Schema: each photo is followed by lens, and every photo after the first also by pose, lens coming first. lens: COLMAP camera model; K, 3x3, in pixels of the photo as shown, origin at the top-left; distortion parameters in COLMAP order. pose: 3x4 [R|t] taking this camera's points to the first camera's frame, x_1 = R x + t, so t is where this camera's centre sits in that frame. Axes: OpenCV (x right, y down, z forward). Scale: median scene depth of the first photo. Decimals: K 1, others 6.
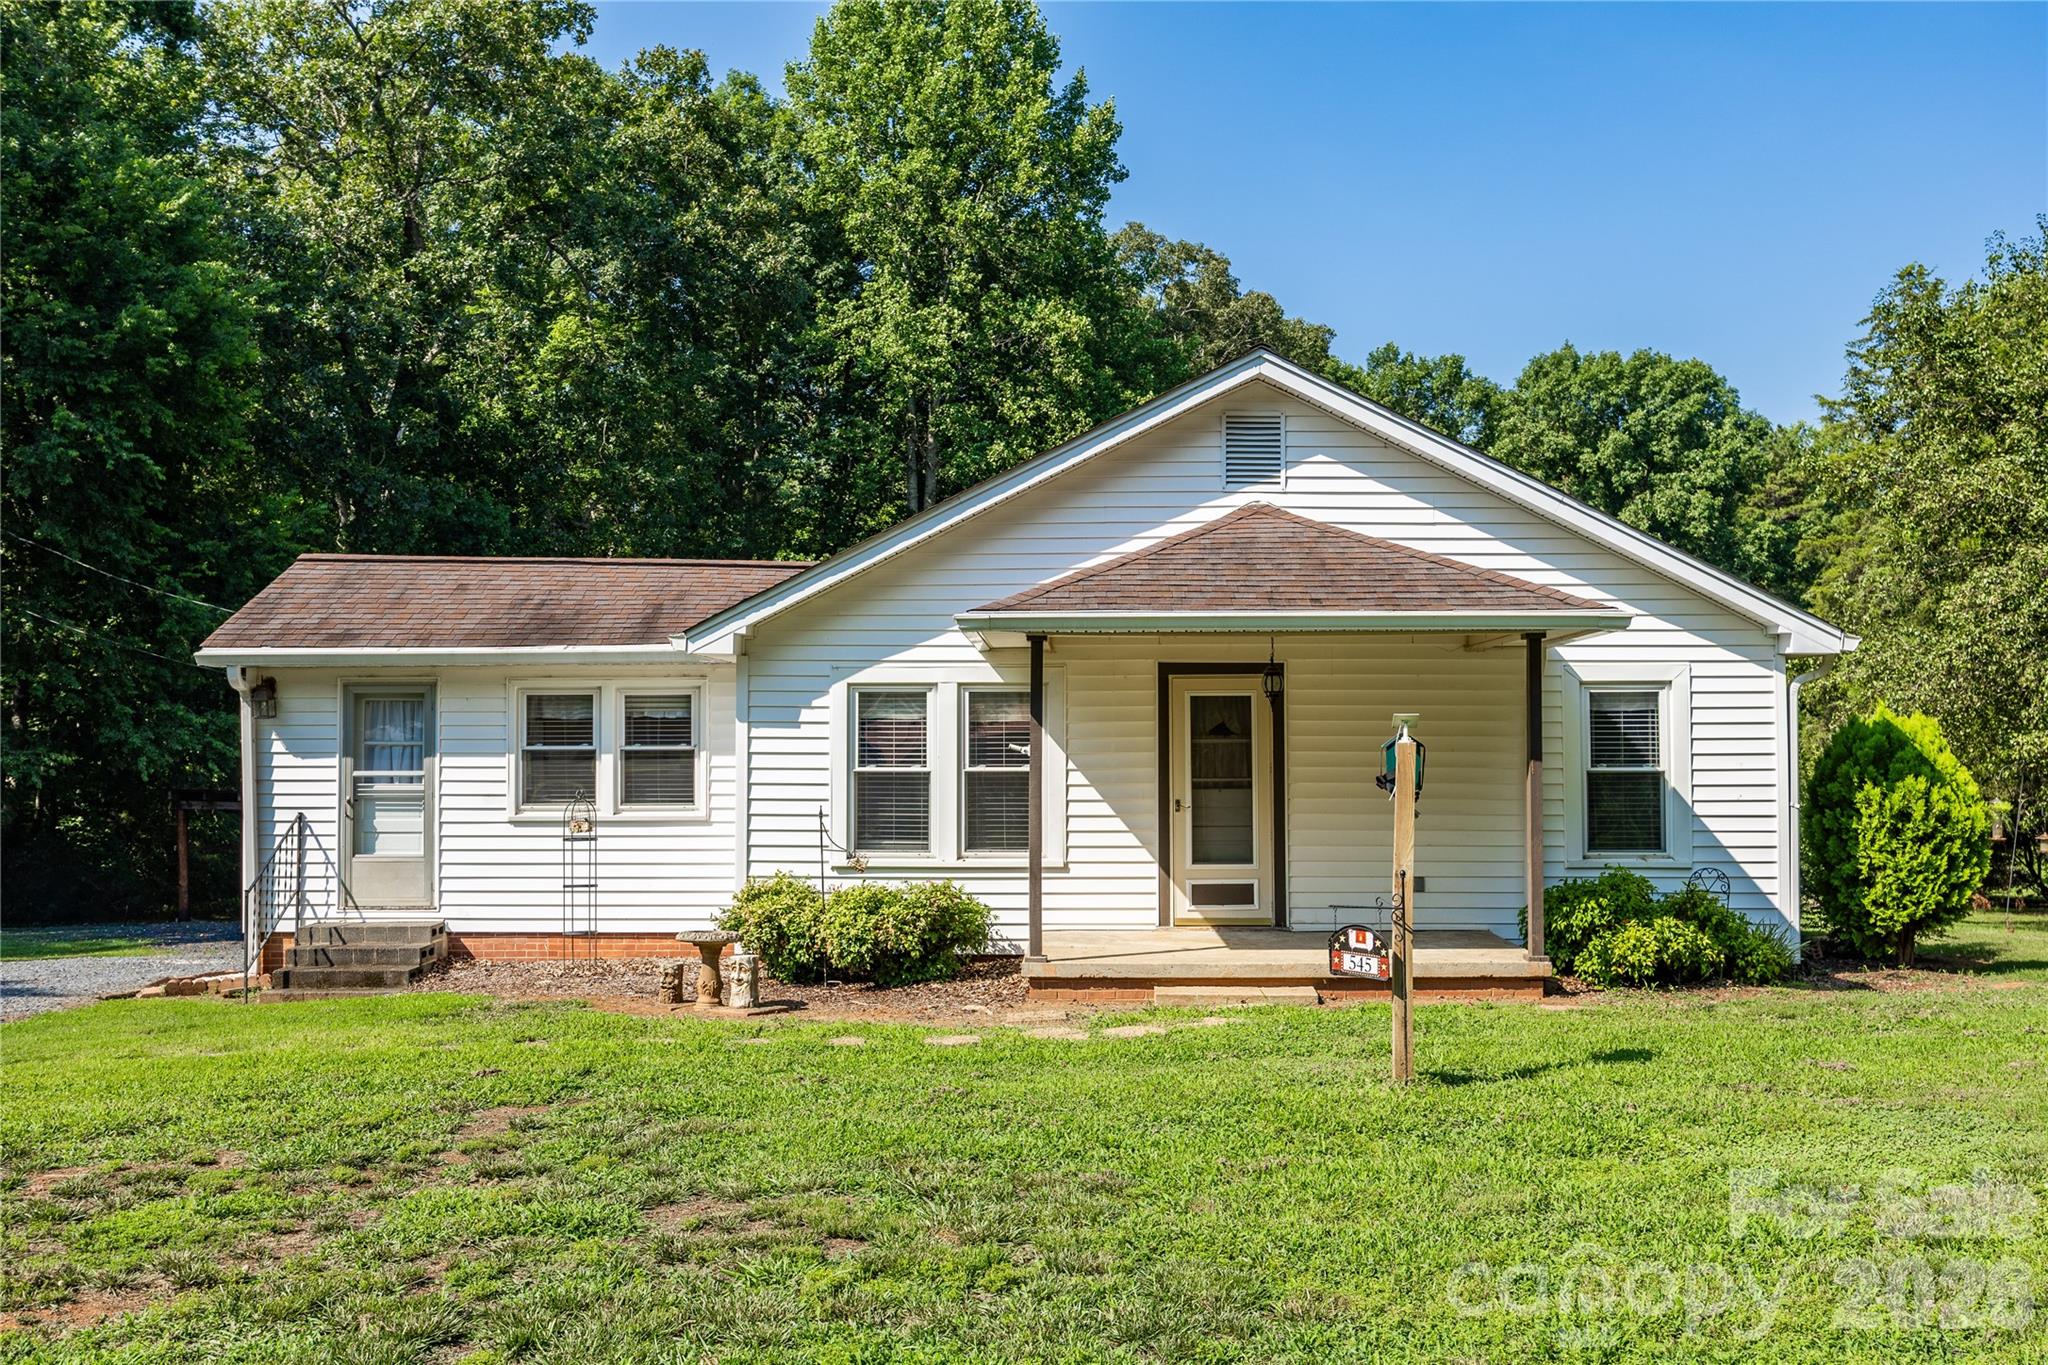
lens RADIAL K [[1943.5, 0, 1069.7], [0, 1943.5, 653.8], [0, 0, 1]] dist [-0.018772, 0.000000]
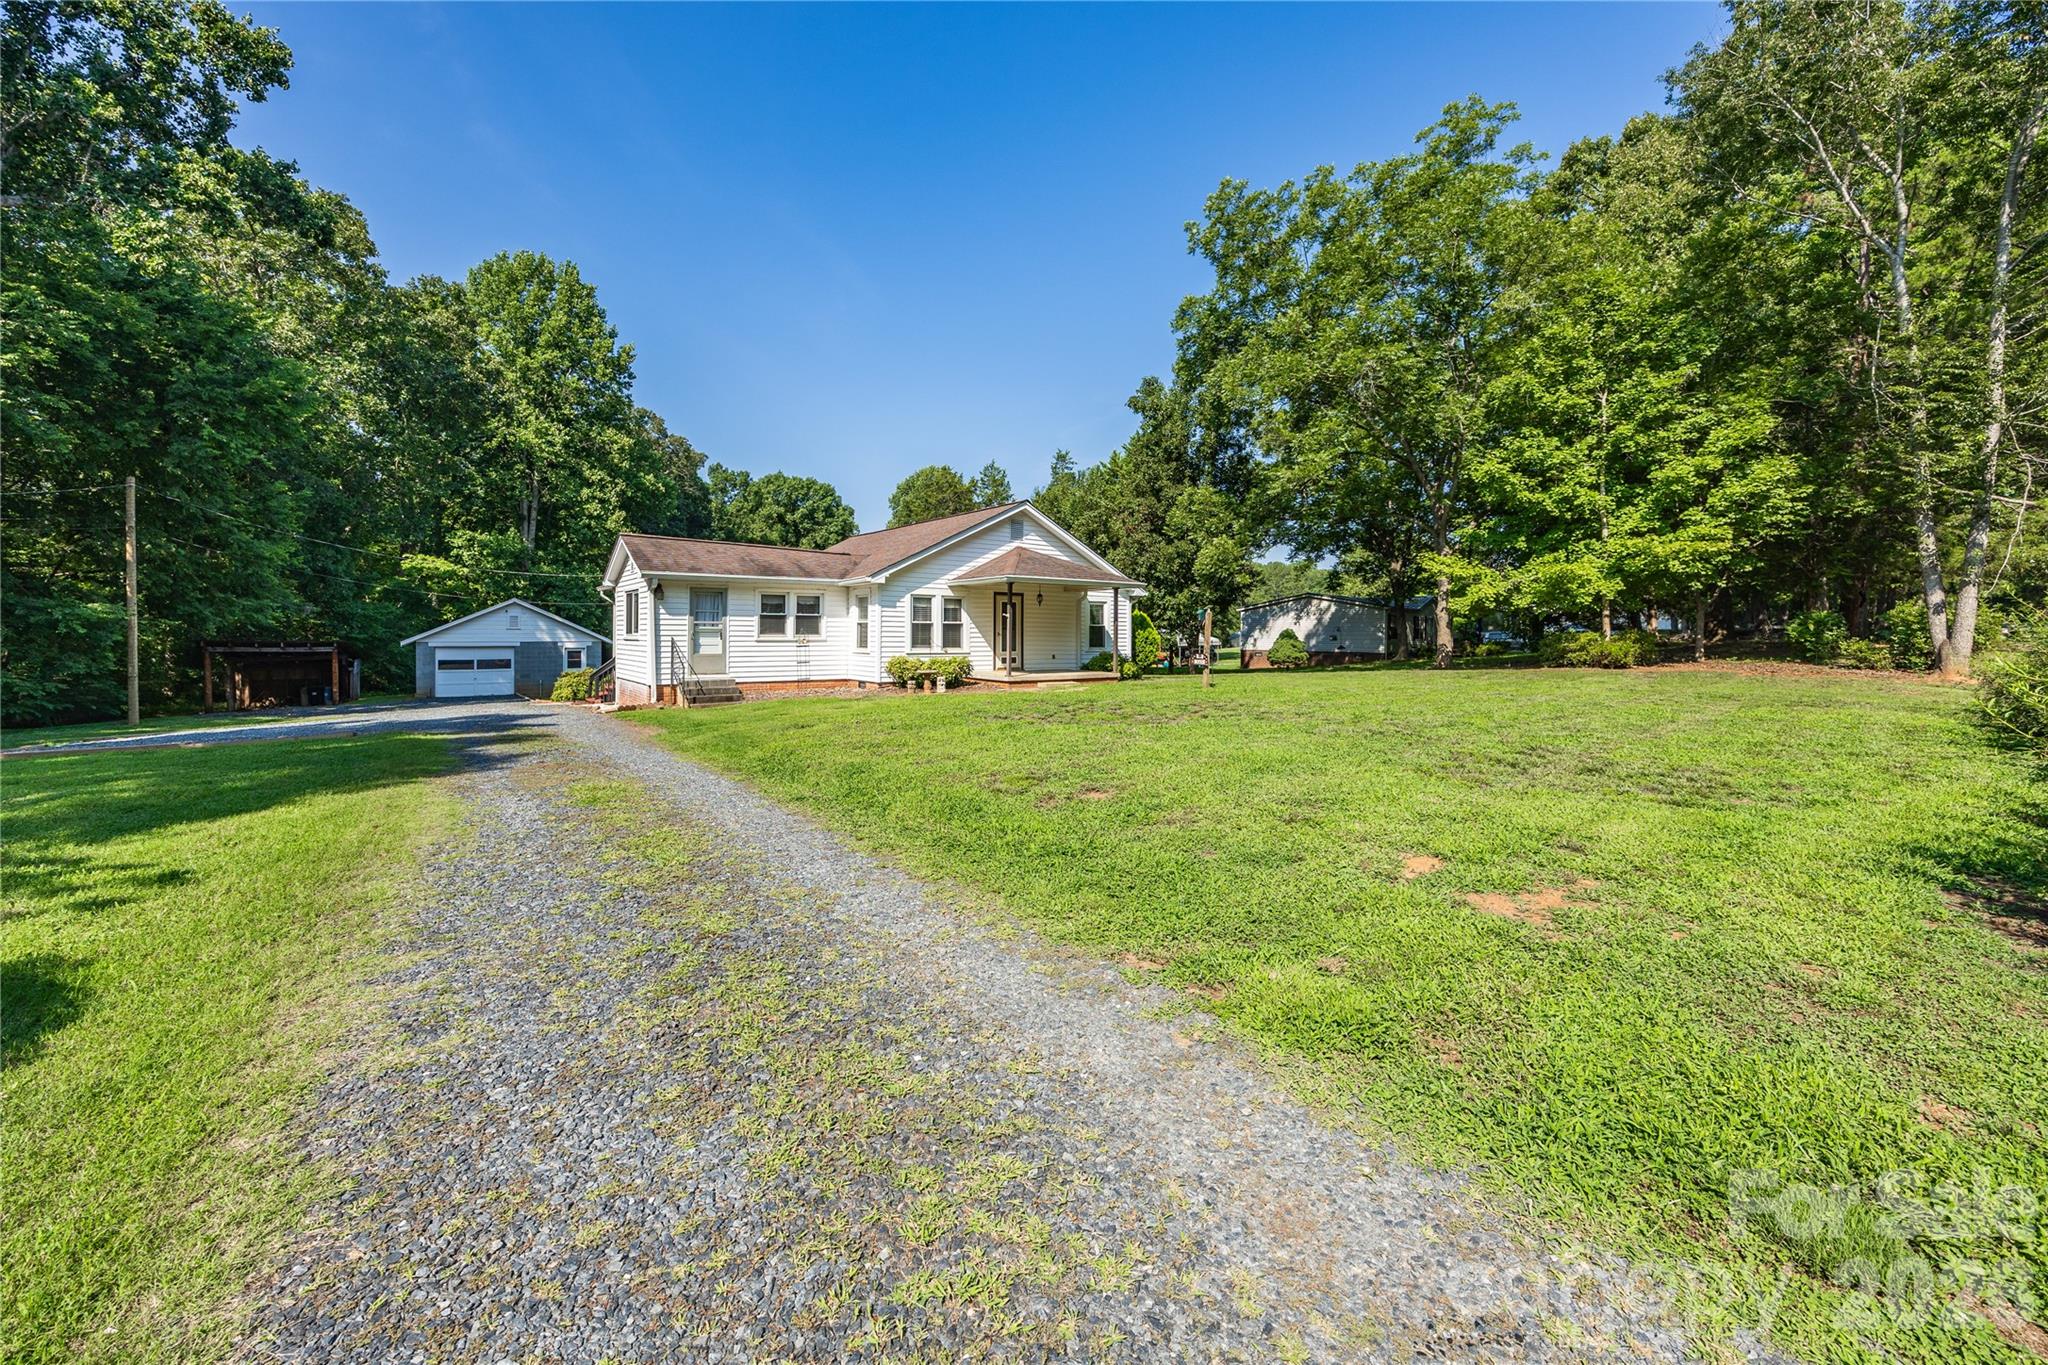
lens RADIAL K [[785.2, 0, 1018.2], [0, 785.2, 632.1], [0, 0, 1]] dist [-0.007731, 0.000795]
pose [[0.791467, 0.009389, 0.611140, -0.736734], [-0.037714, 0.998727, 0.033500, 0.027205], [-0.610047, -0.049562, 0.790813, -0.087162]]
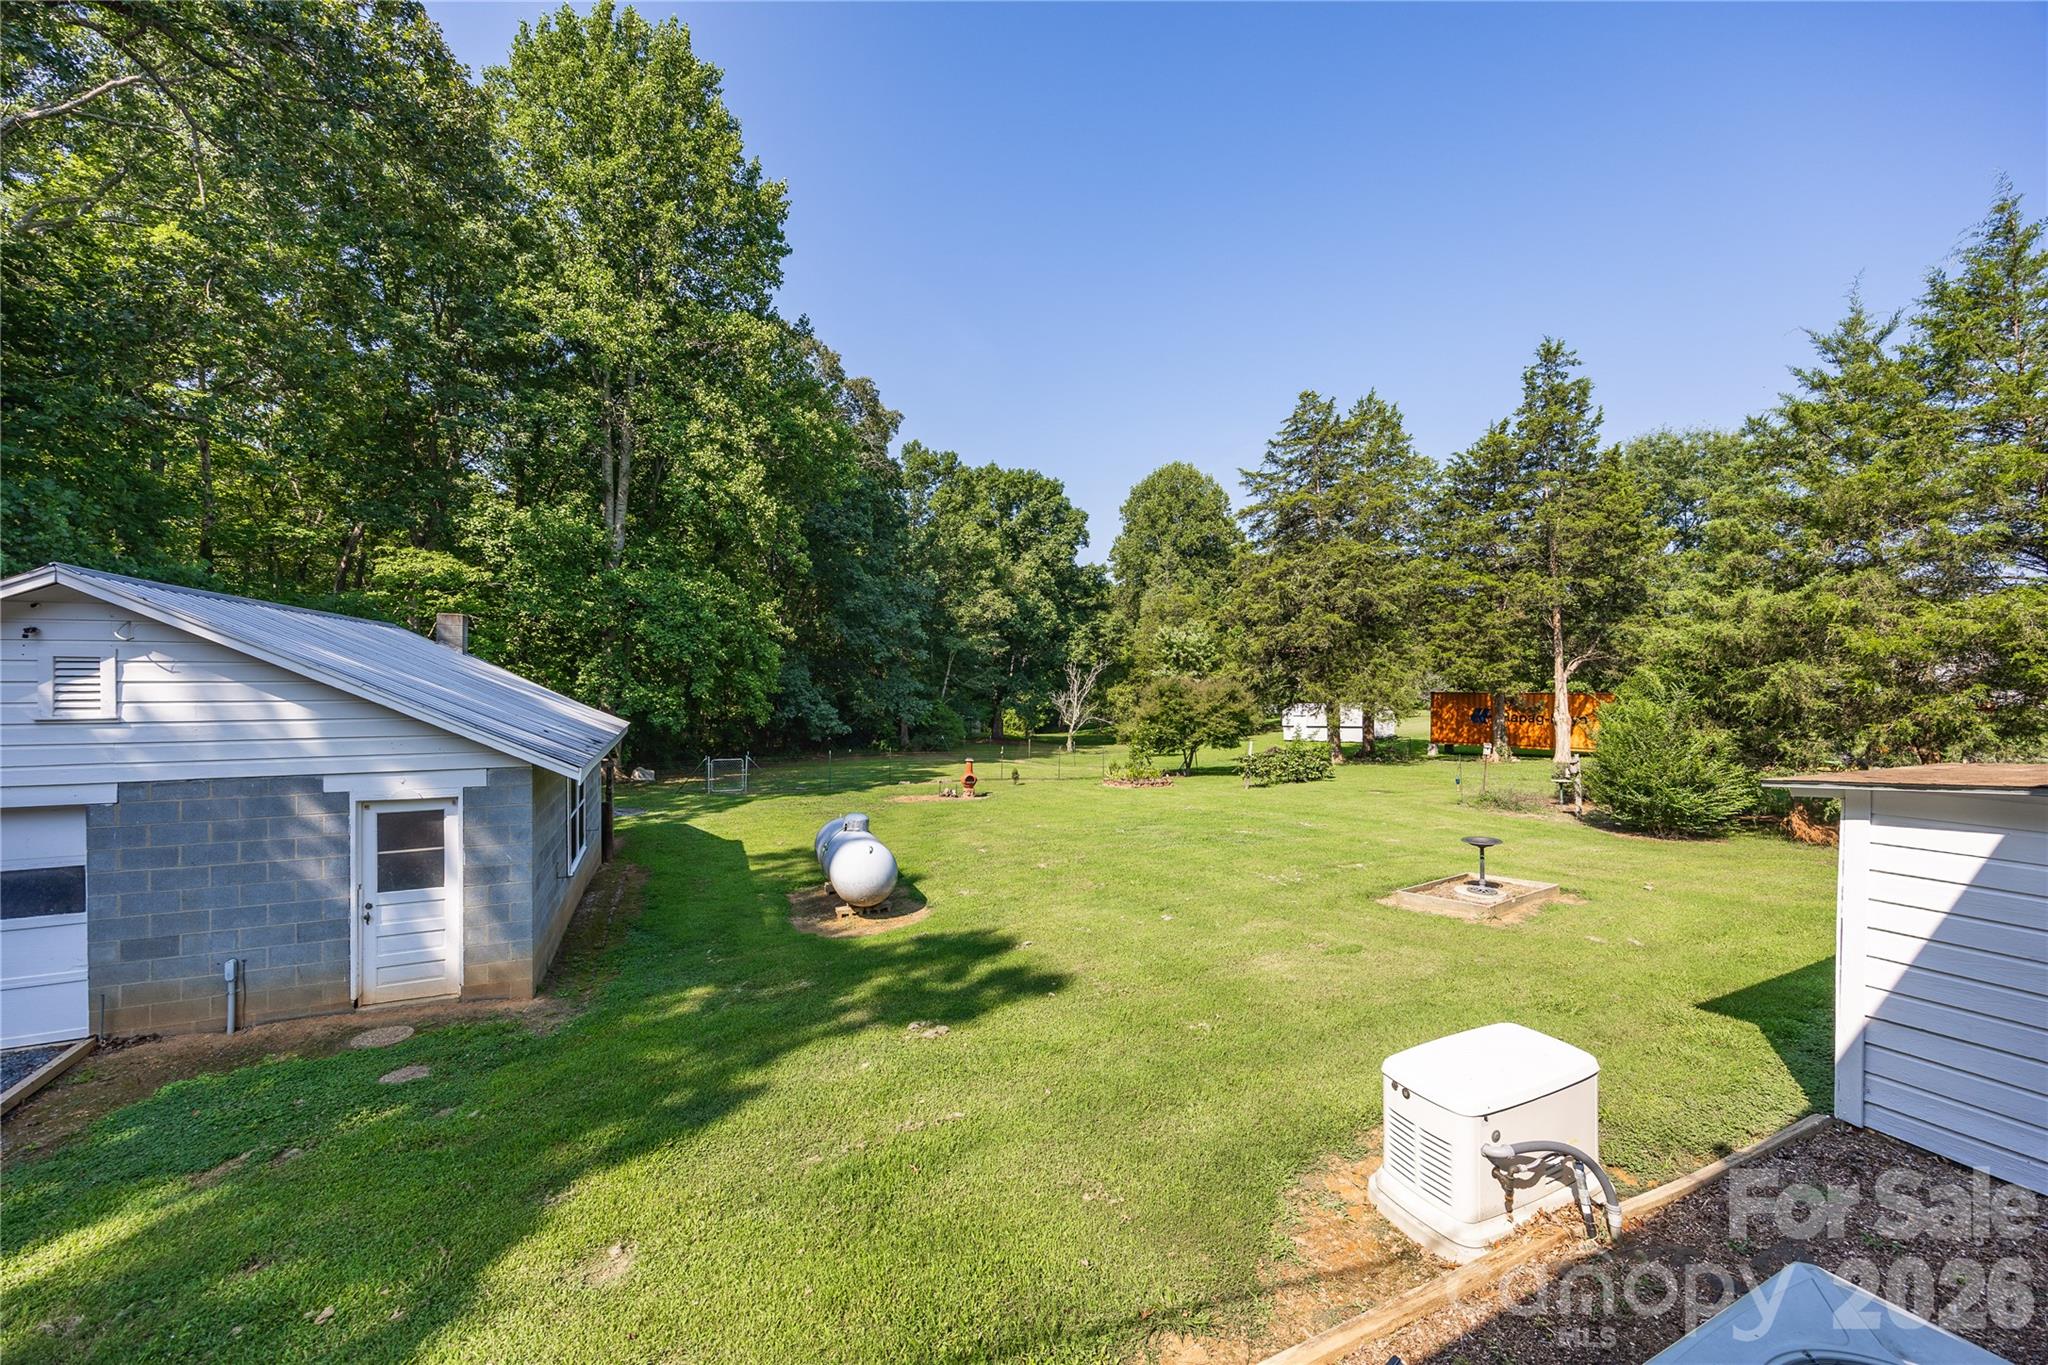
lens RADIAL K [[785.2, 0, 1030.7], [0, 785.2, 686.3], [0, 0, 1]] dist [-0.007731, 0.000795]
pose [[0.897147, 0.005150, 0.441702, -0.251884], [-0.031698, 0.998105, 0.052745, 0.082613], [-0.440593, -0.061321, 0.895610, 1.772004]]
